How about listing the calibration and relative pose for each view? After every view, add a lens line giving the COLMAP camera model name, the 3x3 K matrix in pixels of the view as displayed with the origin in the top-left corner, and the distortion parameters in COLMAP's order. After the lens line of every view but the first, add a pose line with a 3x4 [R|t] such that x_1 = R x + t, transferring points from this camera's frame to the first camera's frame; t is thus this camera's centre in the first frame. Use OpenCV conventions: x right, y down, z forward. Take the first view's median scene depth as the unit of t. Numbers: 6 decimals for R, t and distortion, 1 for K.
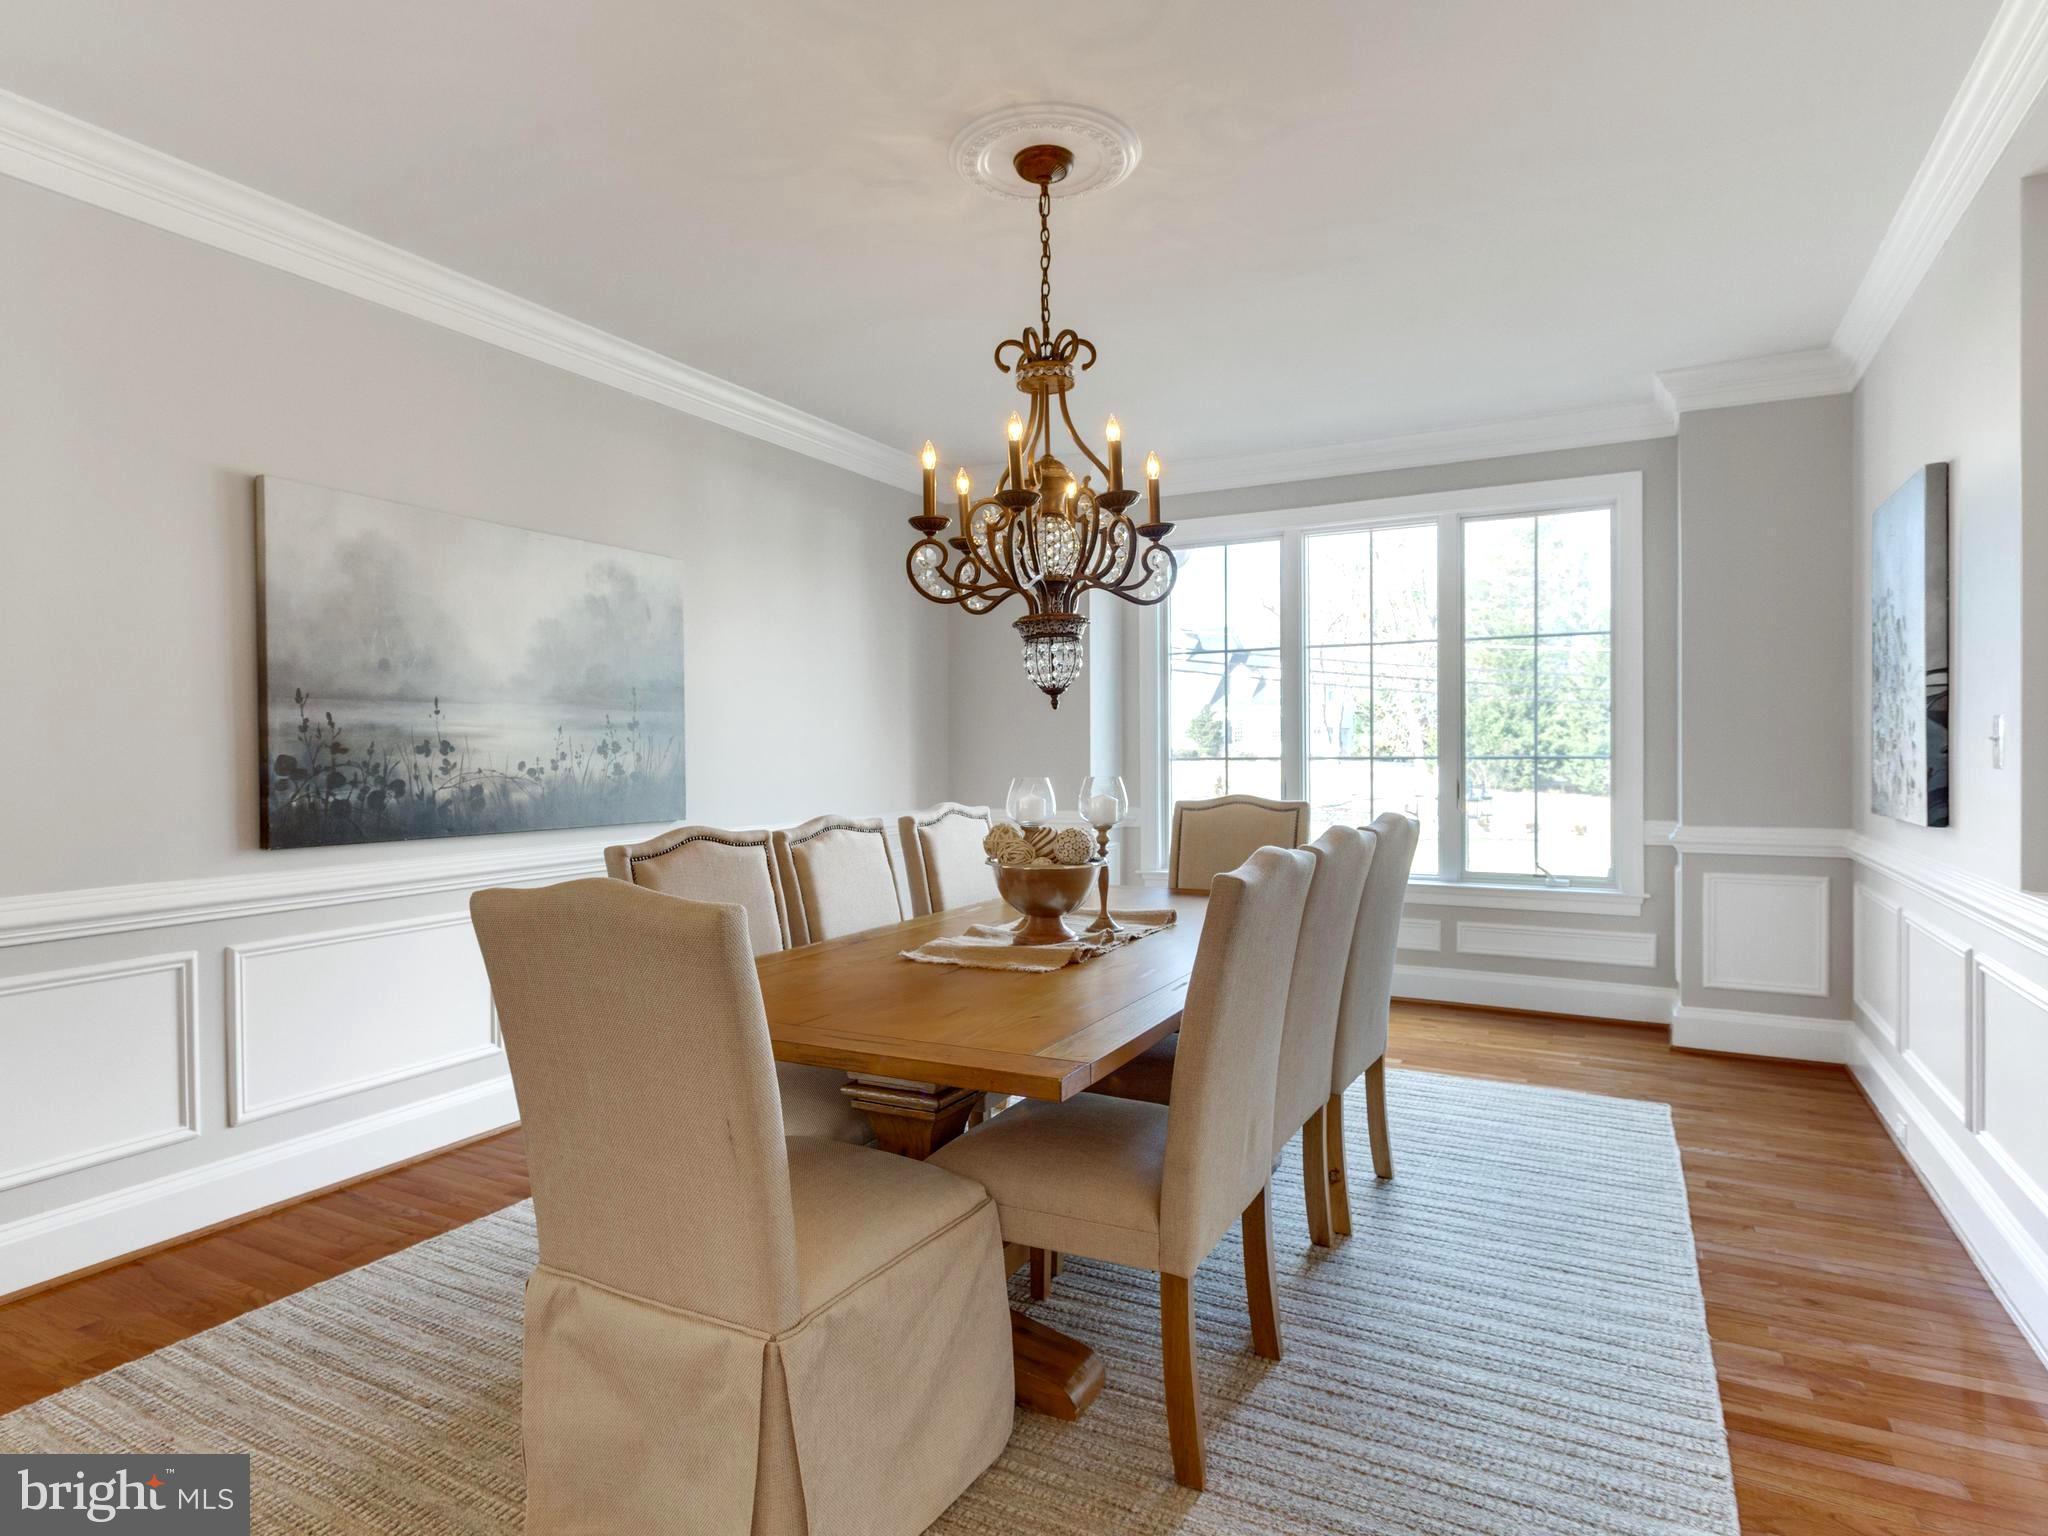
lens RADIAL K [[1094.4, 0, 1006.8], [0, 1094.4, 761.1], [0, 0, 1]] dist [0.003134, 0.000941]
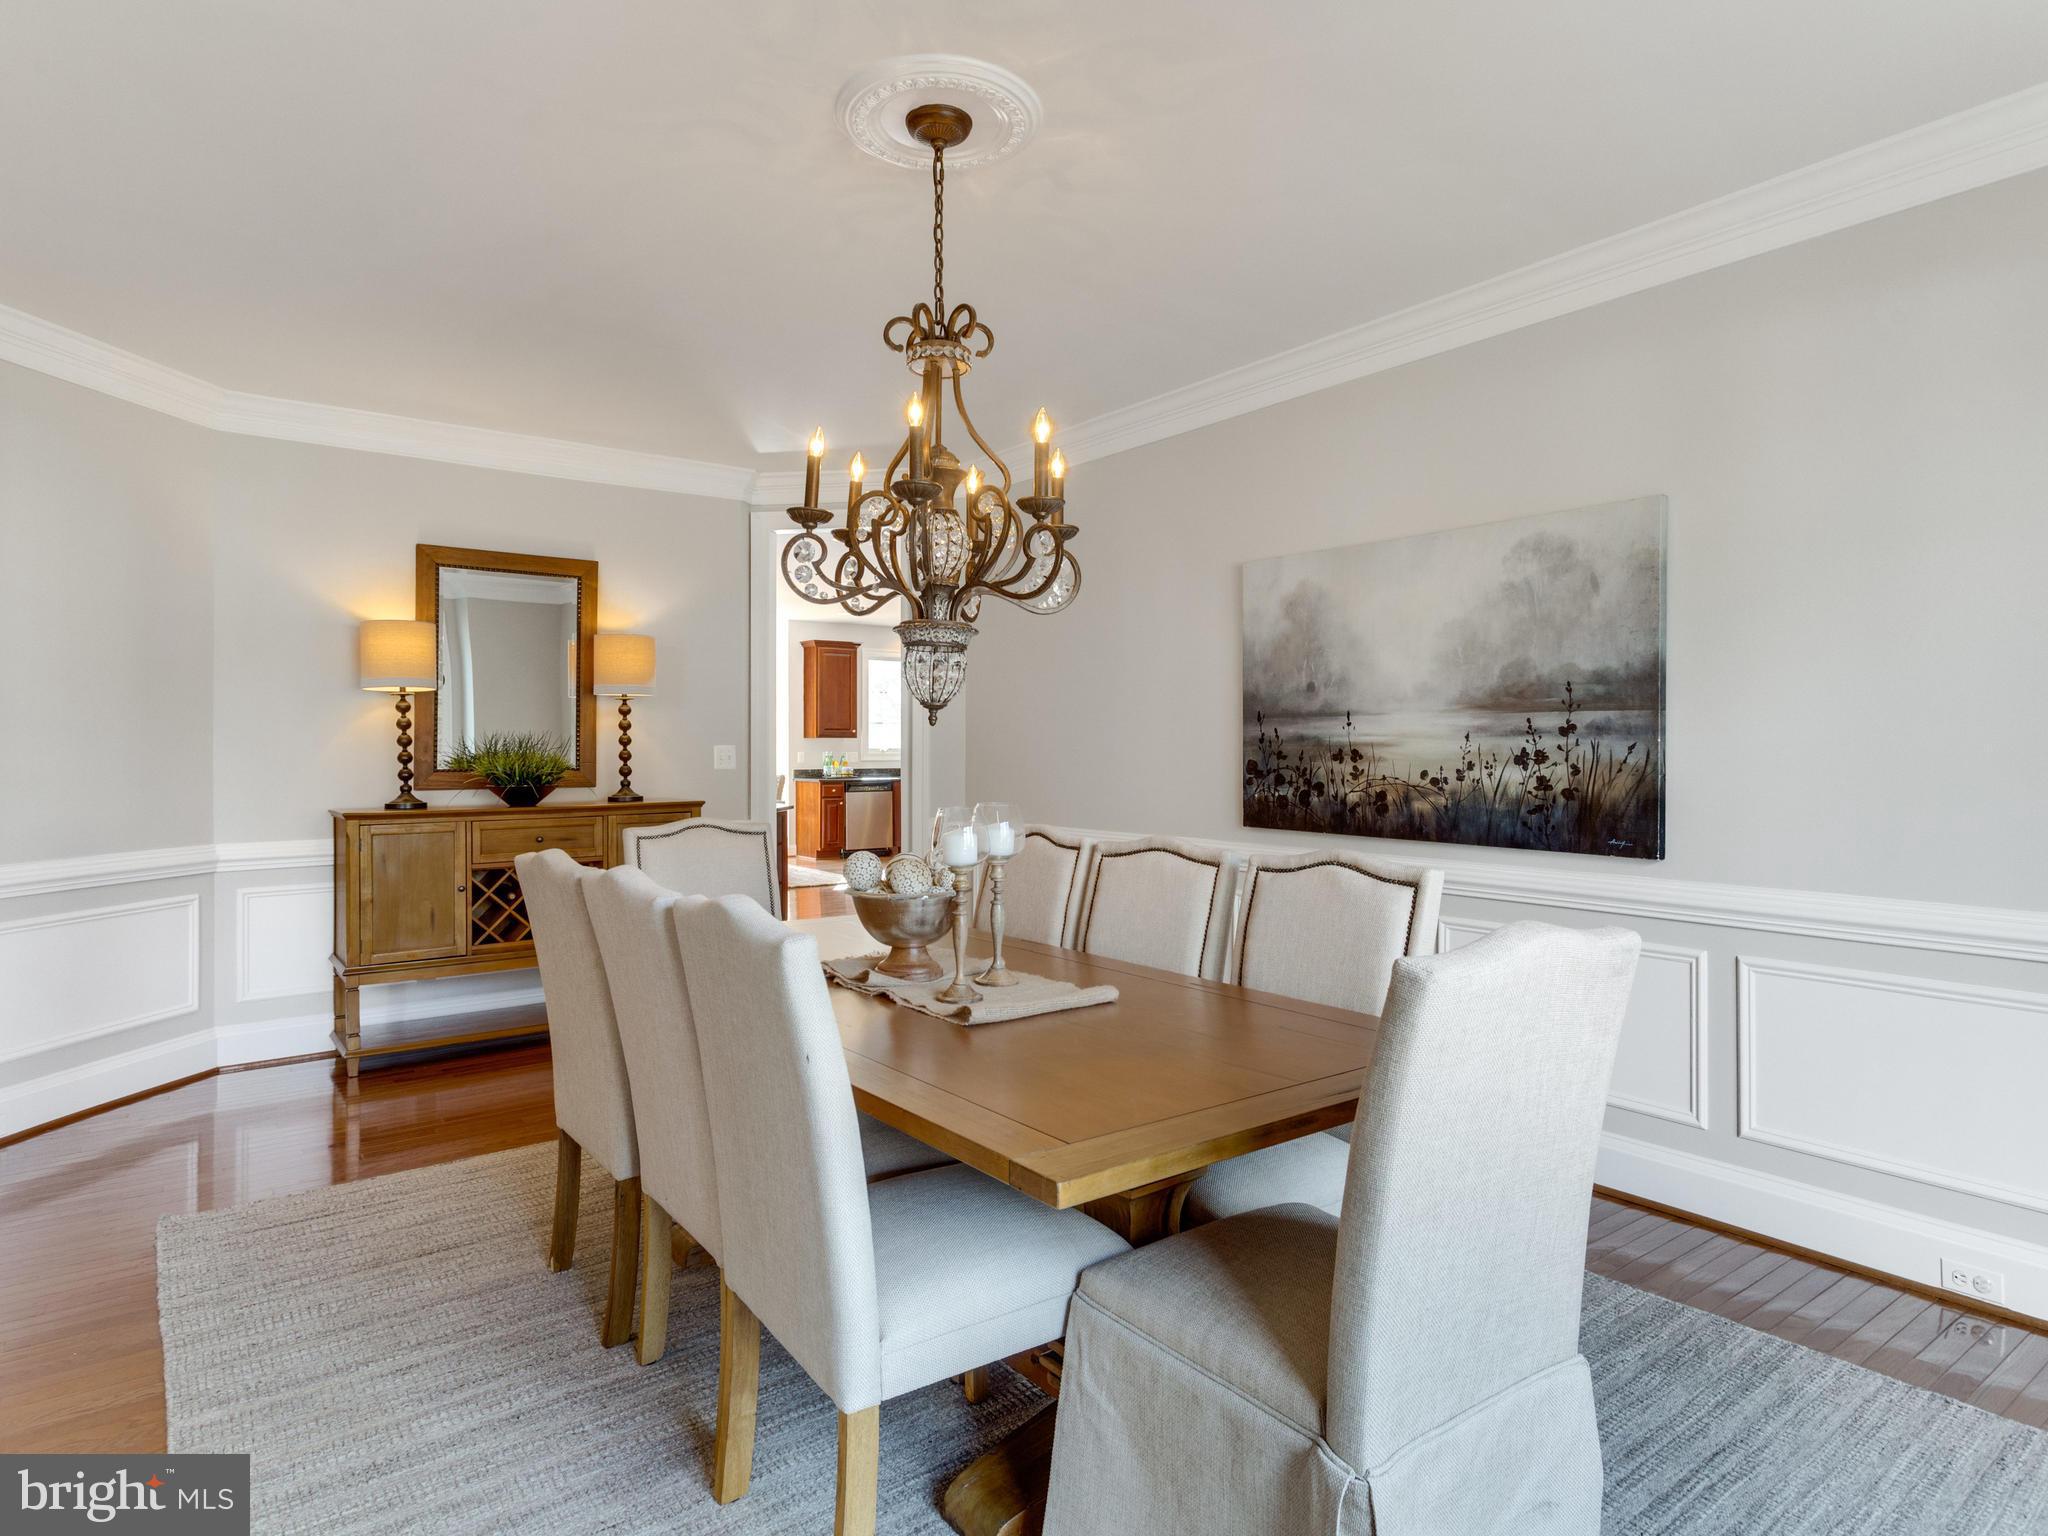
lens RADIAL K [[1187.7, 0, 1021.3], [0, 1187.7, 741.9], [0, 0, 1]] dist [0.000784, 0.000193]
pose [[-0.406721, 0.005763, -0.913534, 0.731225], [-0.005403, 0.999947, 0.008714, -0.035067], [0.913536, 0.008480, -0.406669, 1.181070]]
